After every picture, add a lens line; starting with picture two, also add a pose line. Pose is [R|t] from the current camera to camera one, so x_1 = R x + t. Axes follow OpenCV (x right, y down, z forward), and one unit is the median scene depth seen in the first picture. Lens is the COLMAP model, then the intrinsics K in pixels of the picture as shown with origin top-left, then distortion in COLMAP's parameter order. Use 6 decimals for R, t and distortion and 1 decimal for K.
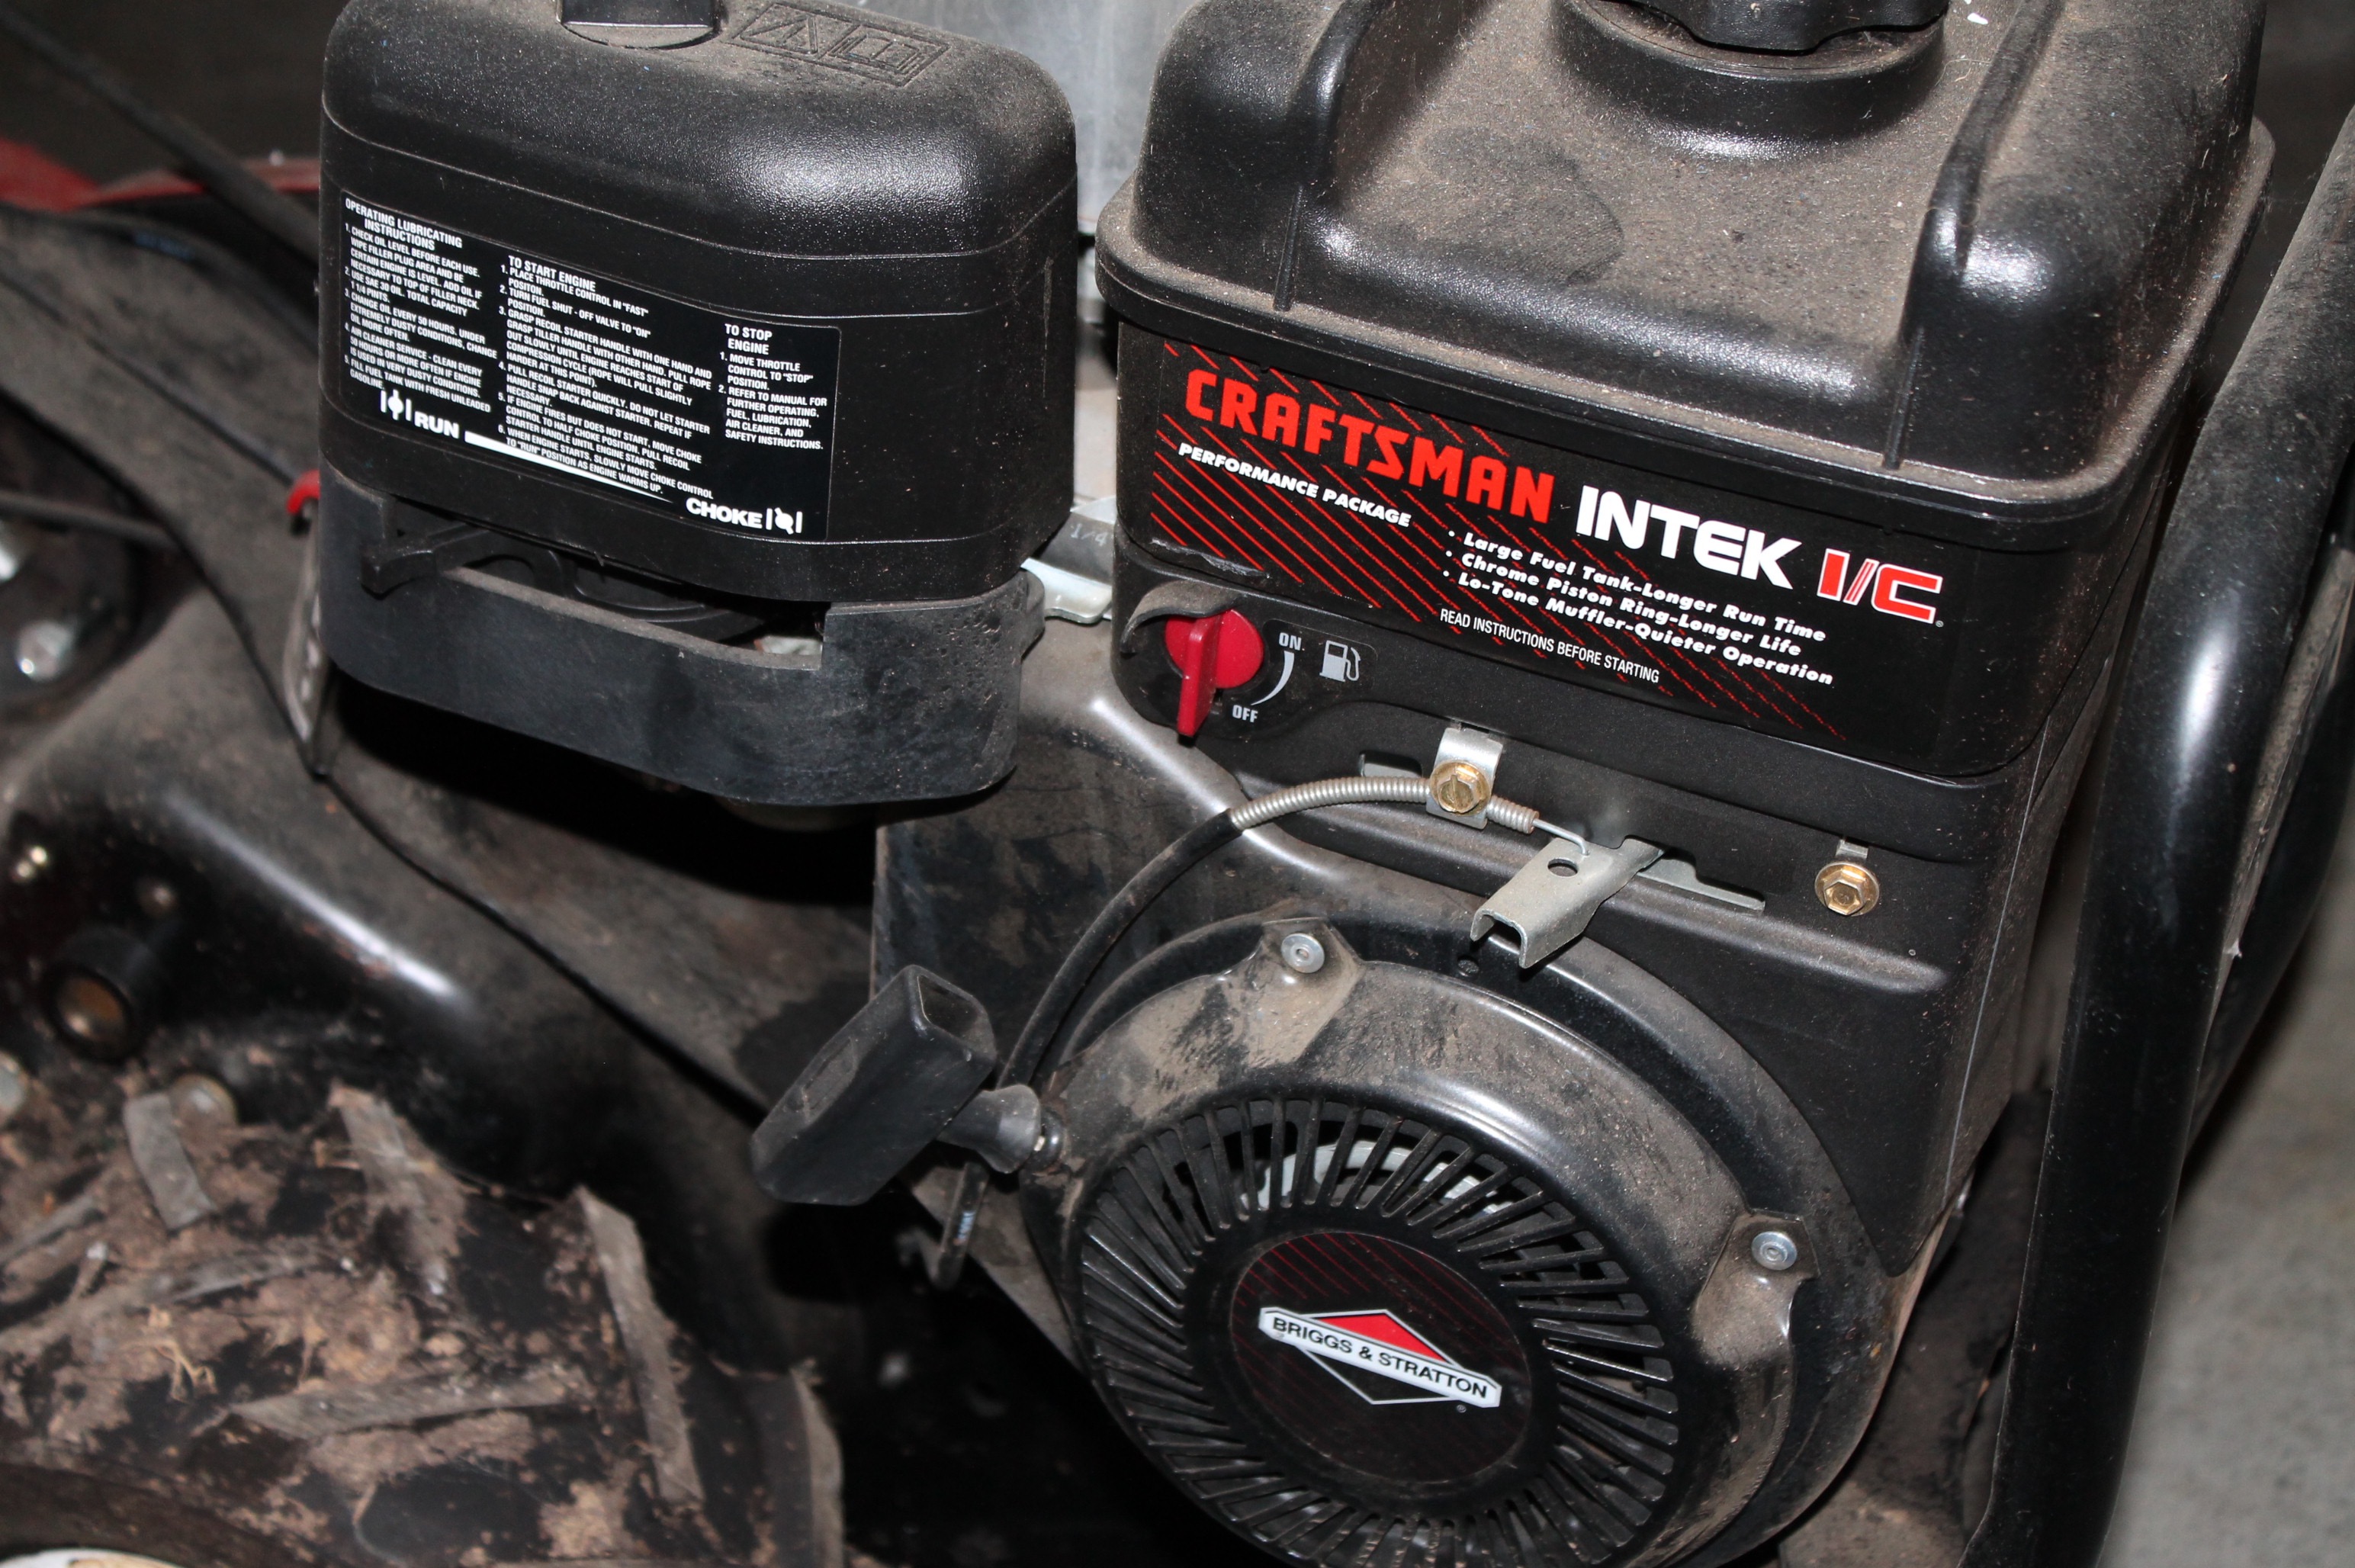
lens RADIAL K [[4452.2, 0, 1177.5], [0, 4452.2, 784.0], [0, 0, 1]] dist [0.030034, 0.070048]
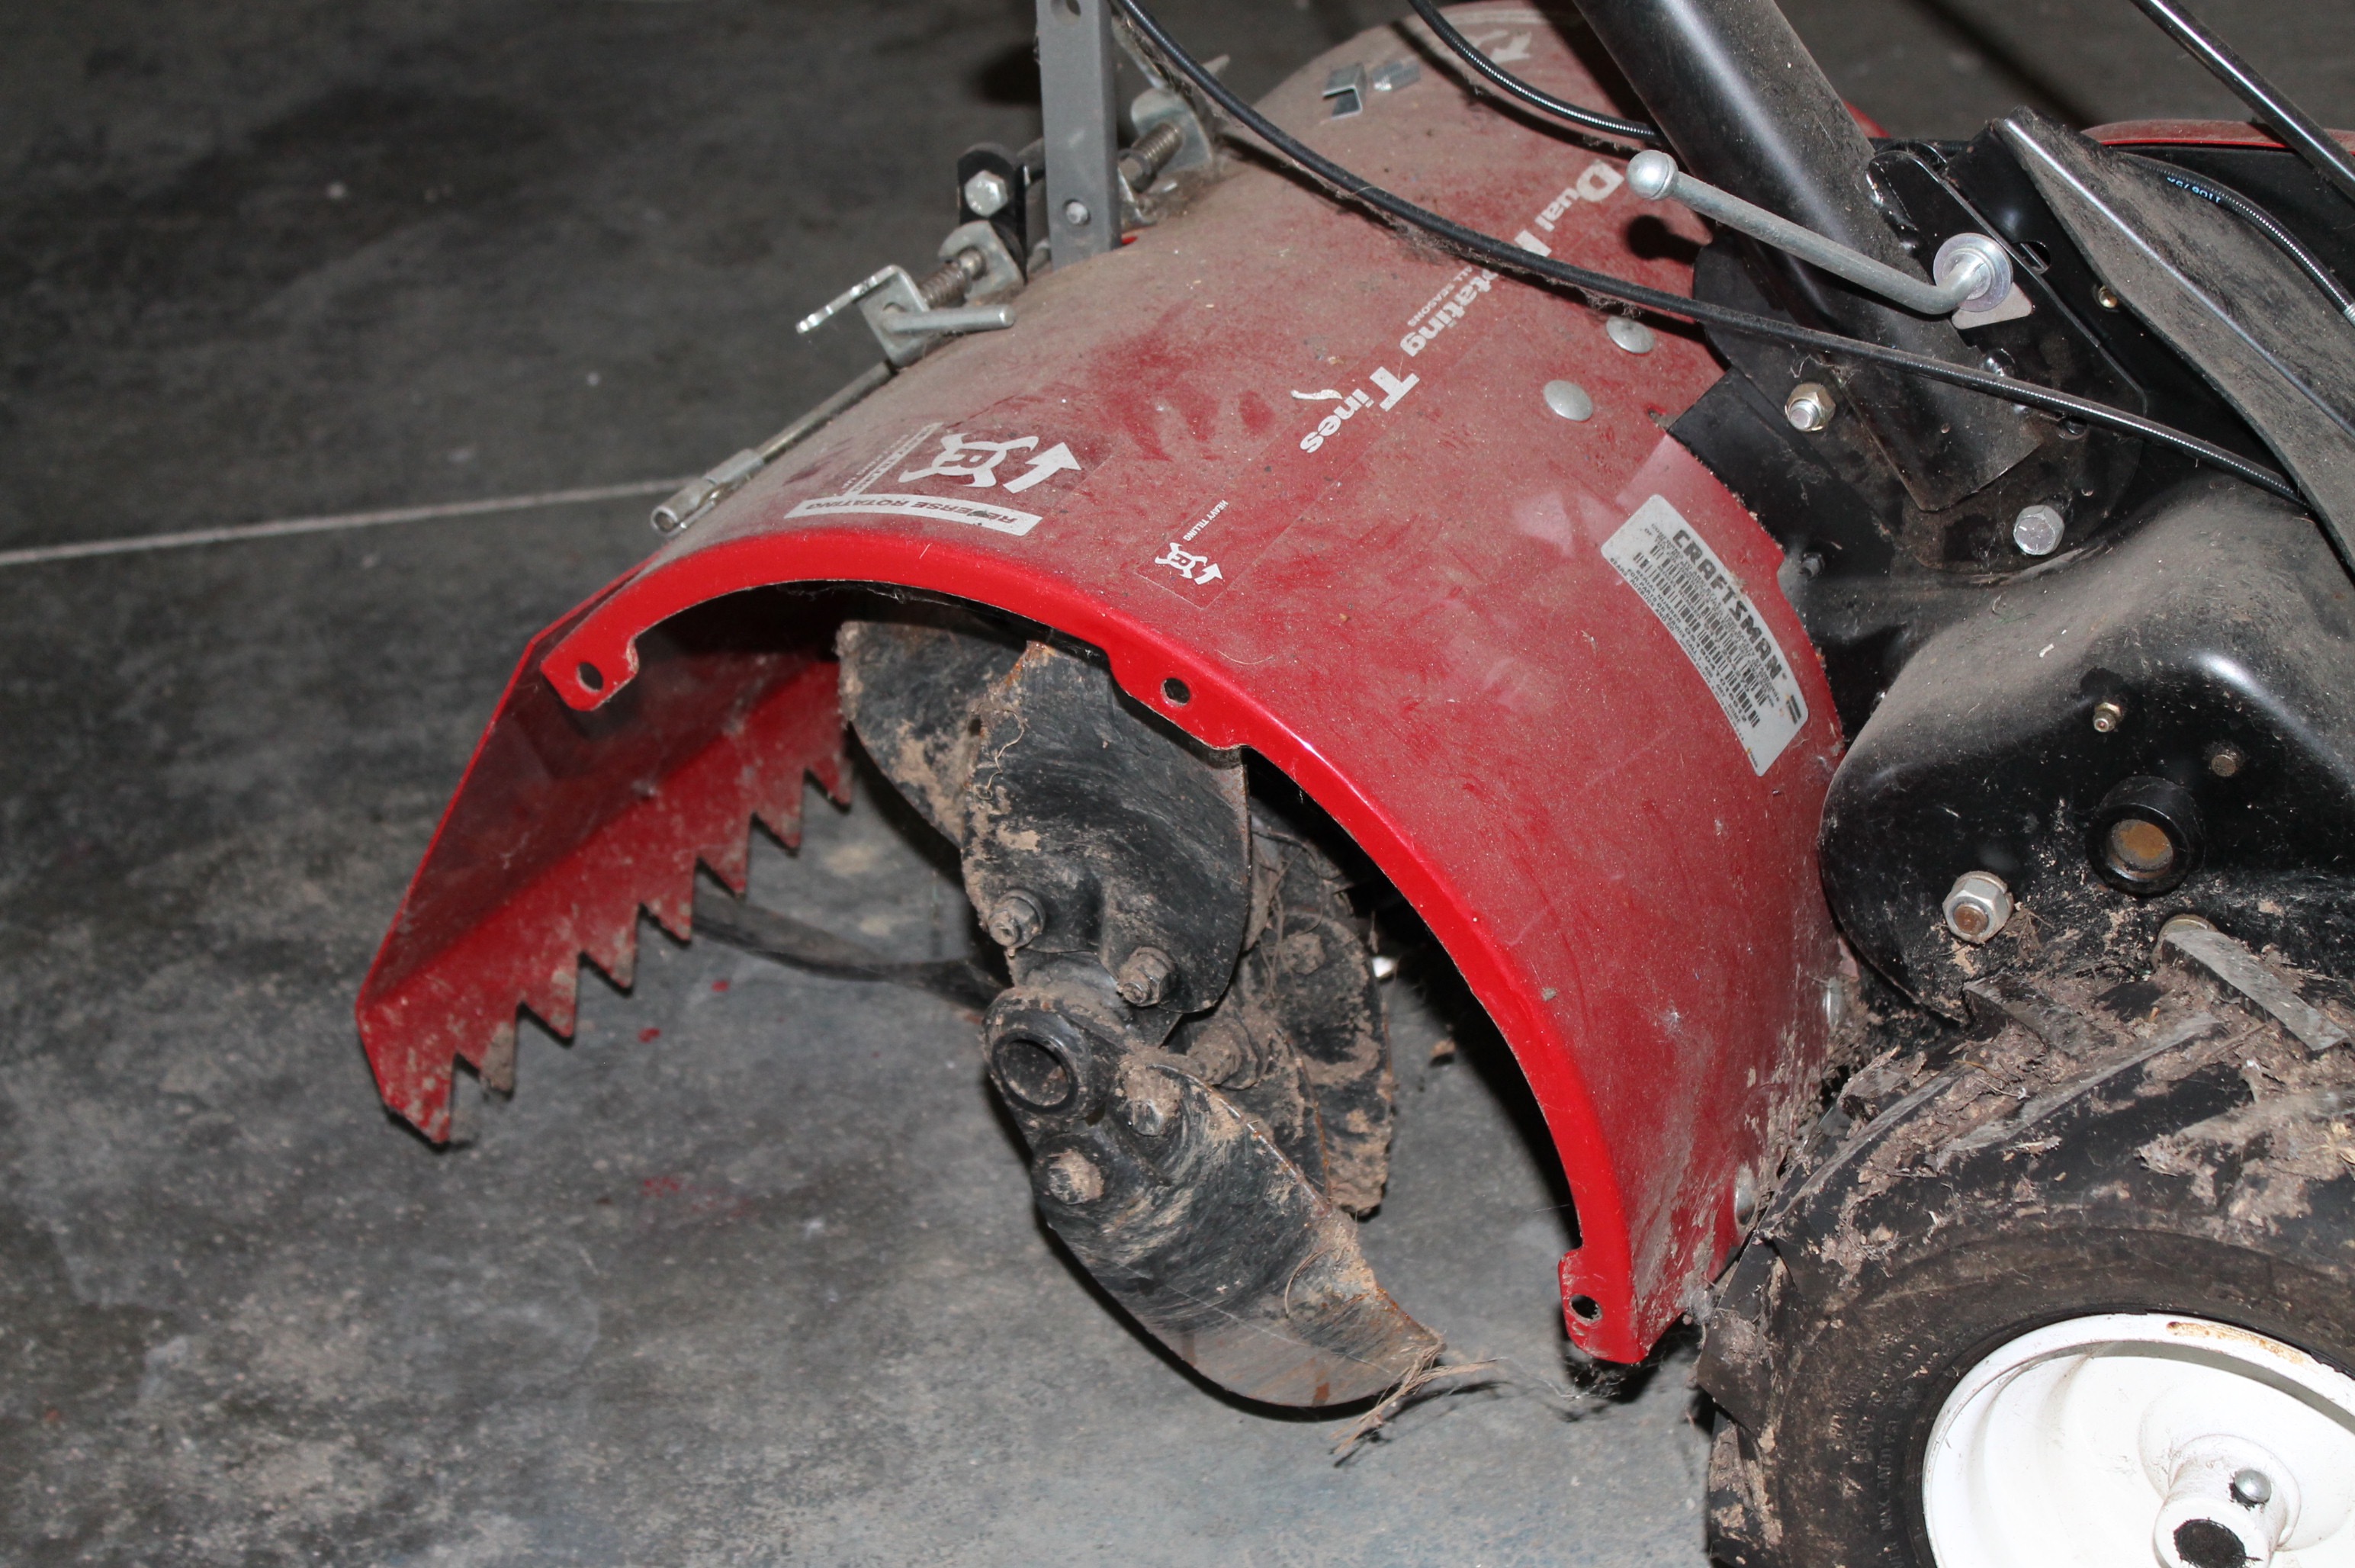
lens RADIAL K [[4072.5, 0, 1177.5], [0, 4072.5, 784.0], [0, 0, 1]] dist [-0.003414, 0.173858]
pose [[0.991174, 0.118102, -0.060223, -0.537652], [-0.116729, 0.992828, 0.025844, 0.044865], [0.062843, -0.018586, 0.997850, -0.077115]]
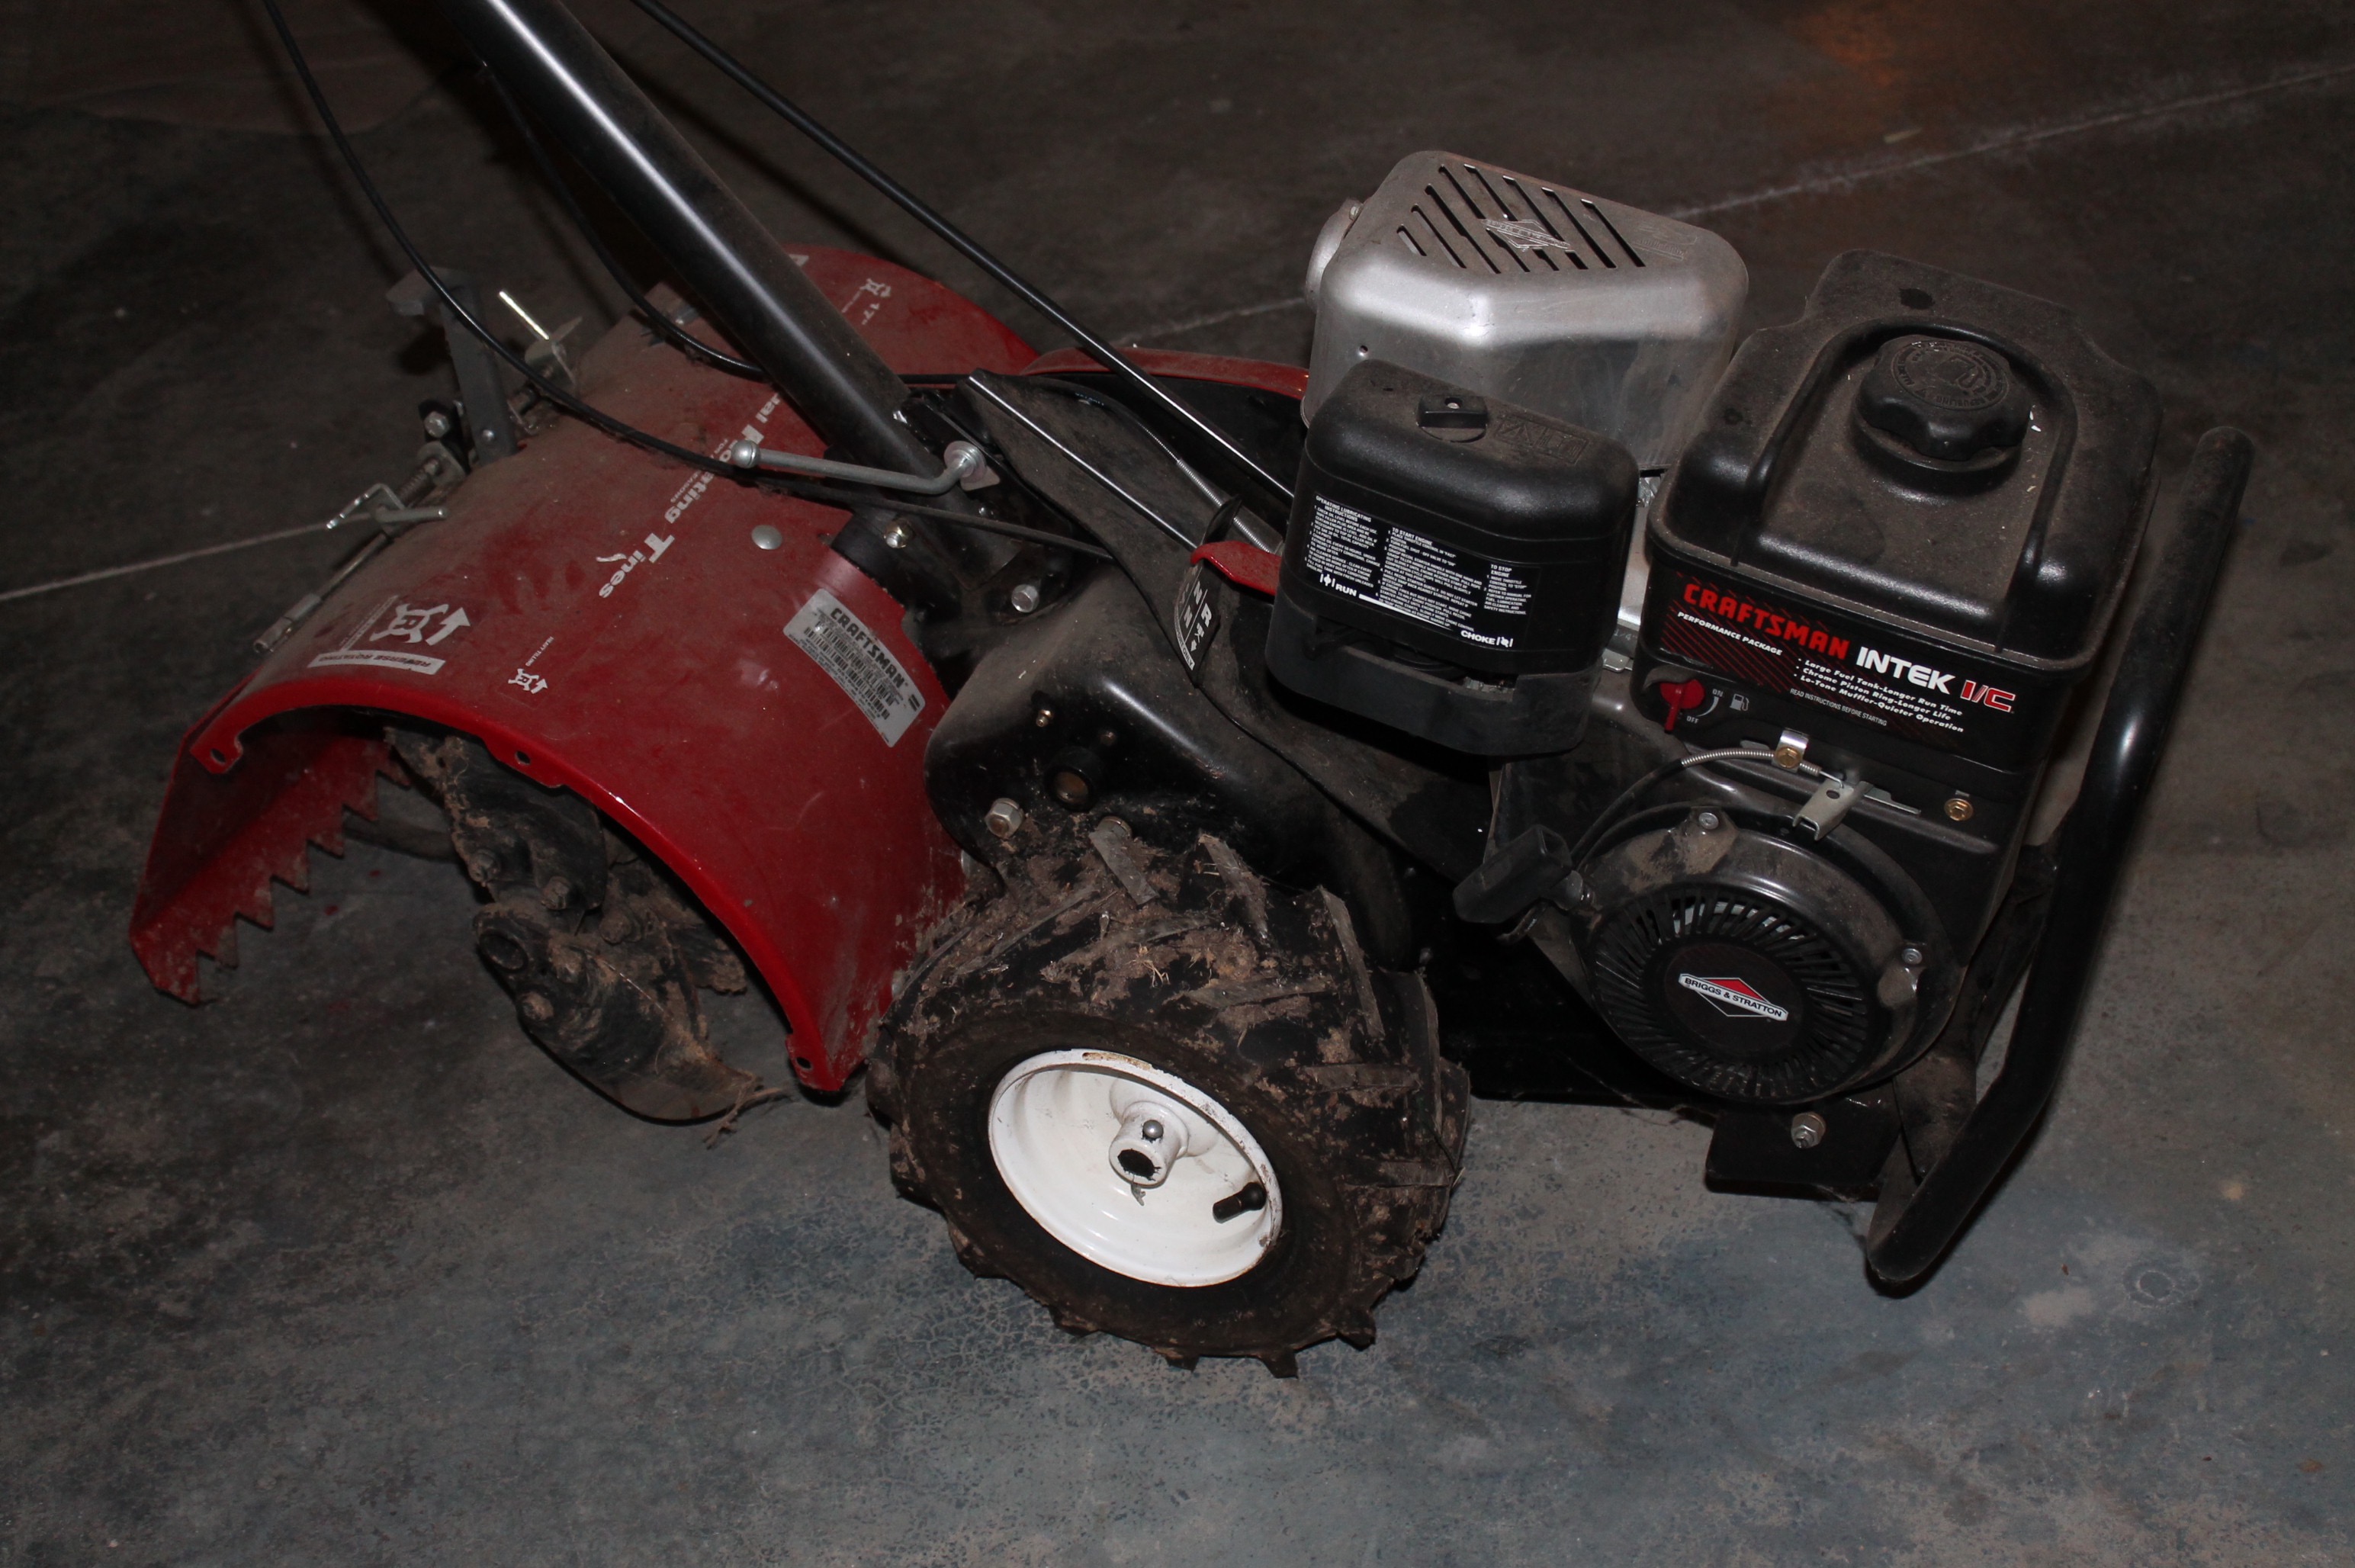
lens RADIAL K [[3323.4, 0, 1177.5], [0, 3323.4, 784.0], [0, 0, 1]] dist [-0.054264, 0.193754]
pose [[0.999637, 0.023735, -0.012747, -0.219456], [-0.021818, 0.990766, 0.133816, -0.199204], [0.015806, -0.133489, 0.990924, -0.662543]]
